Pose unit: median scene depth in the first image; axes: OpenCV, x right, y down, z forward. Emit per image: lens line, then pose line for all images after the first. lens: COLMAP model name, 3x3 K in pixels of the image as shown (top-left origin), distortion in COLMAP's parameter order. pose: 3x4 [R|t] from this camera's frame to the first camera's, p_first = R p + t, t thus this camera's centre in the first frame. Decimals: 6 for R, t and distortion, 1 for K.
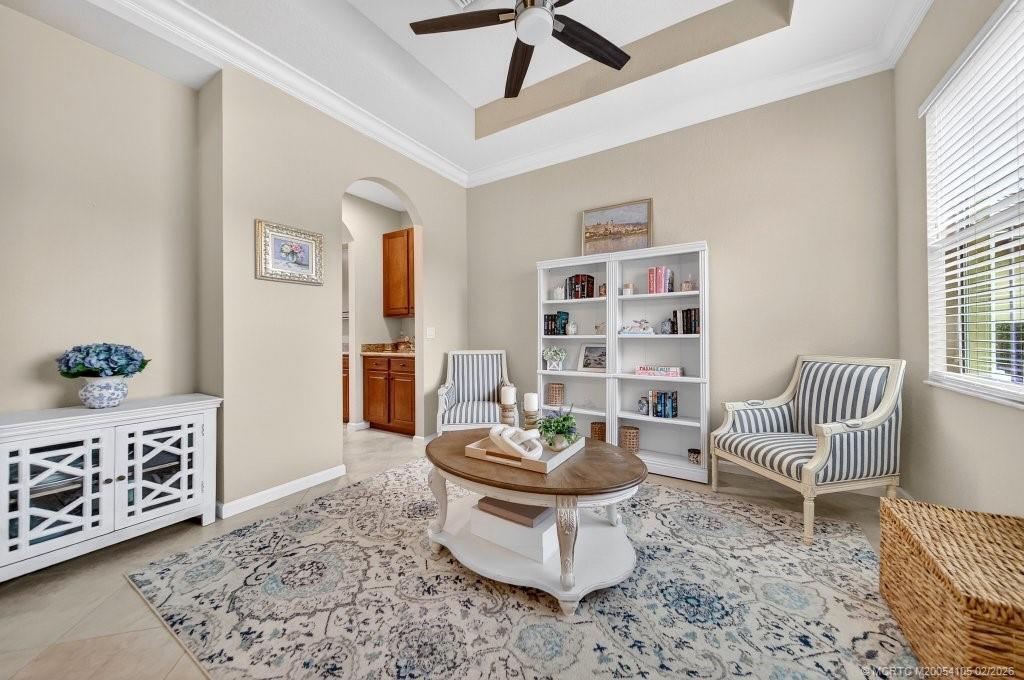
lens RADIAL K [[358.7, 0, 513.6], [0, 358.7, 333.9], [0, 0, 1]] dist [-0.001485, 0.000138]
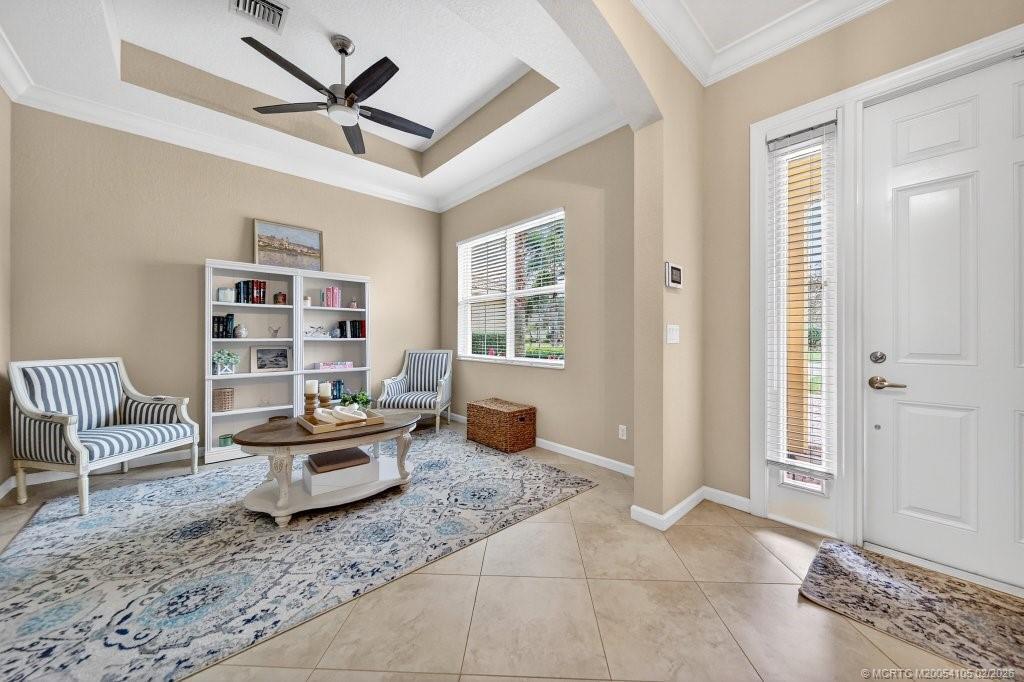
lens RADIAL K [[358.7, 0, 508.3], [0, 358.7, 342.4], [0, 0, 1]] dist [-0.001485, 0.000138]
pose [[0.290908, -0.005923, 0.956733, -0.848786], [-0.005420, 0.999955, 0.007839, 0.005136], [-0.956736, -0.007465, 0.290863, -0.013000]]
